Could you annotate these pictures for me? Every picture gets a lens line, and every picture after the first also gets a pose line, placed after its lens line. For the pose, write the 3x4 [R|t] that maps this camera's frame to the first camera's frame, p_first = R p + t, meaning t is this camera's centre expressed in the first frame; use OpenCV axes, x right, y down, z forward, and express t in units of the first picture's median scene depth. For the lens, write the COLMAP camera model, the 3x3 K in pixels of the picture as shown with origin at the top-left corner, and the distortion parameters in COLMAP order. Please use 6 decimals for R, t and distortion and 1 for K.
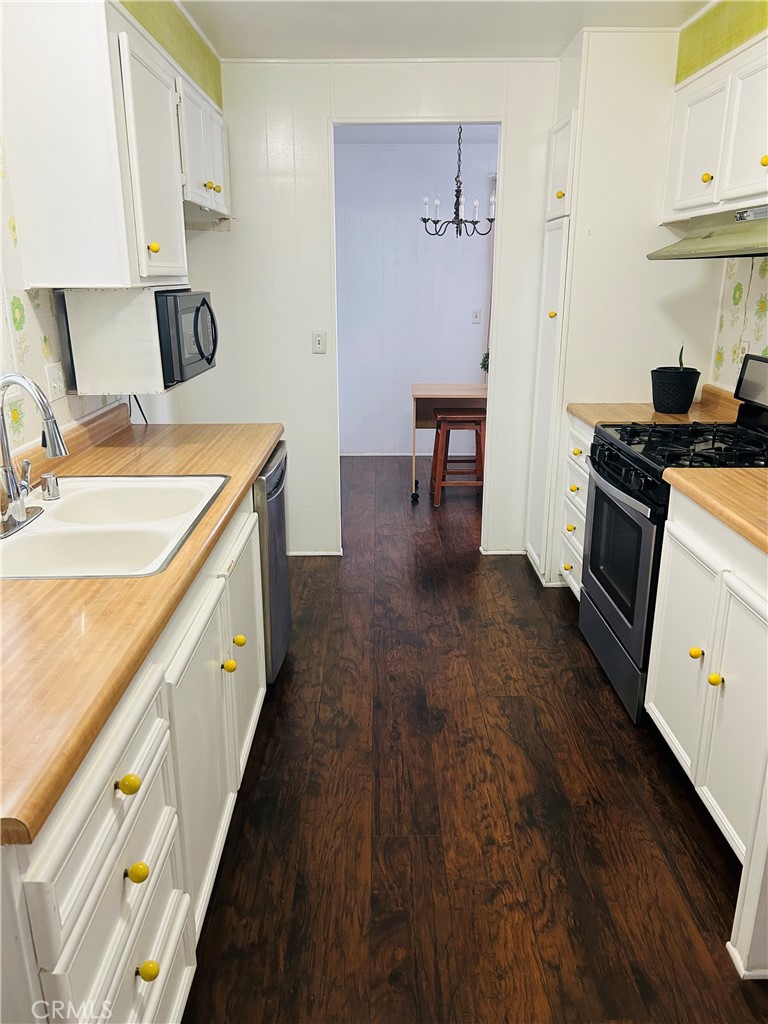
lens RADIAL K [[767.3, 0, 388.1], [0, 767.3, 519.6], [0, 0, 1]] dist [0.049724, -0.036266]
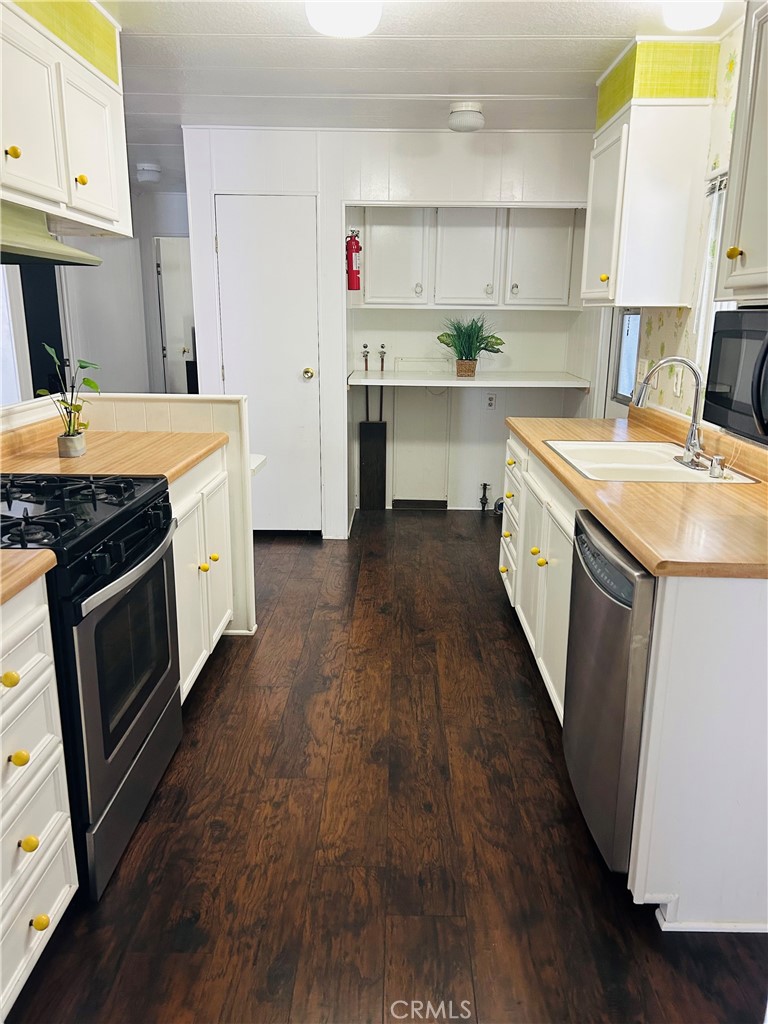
lens RADIAL K [[767.3, 0, 388.6], [0, 767.3, 505.3], [0, 0, 1]] dist [0.049724, -0.036266]
pose [[-0.999614, -0.012889, 0.024614, 0.034398], [0.001814, 0.853730, 0.520713, -0.510472], [-0.027725, 0.520556, -0.853377, 1.701295]]
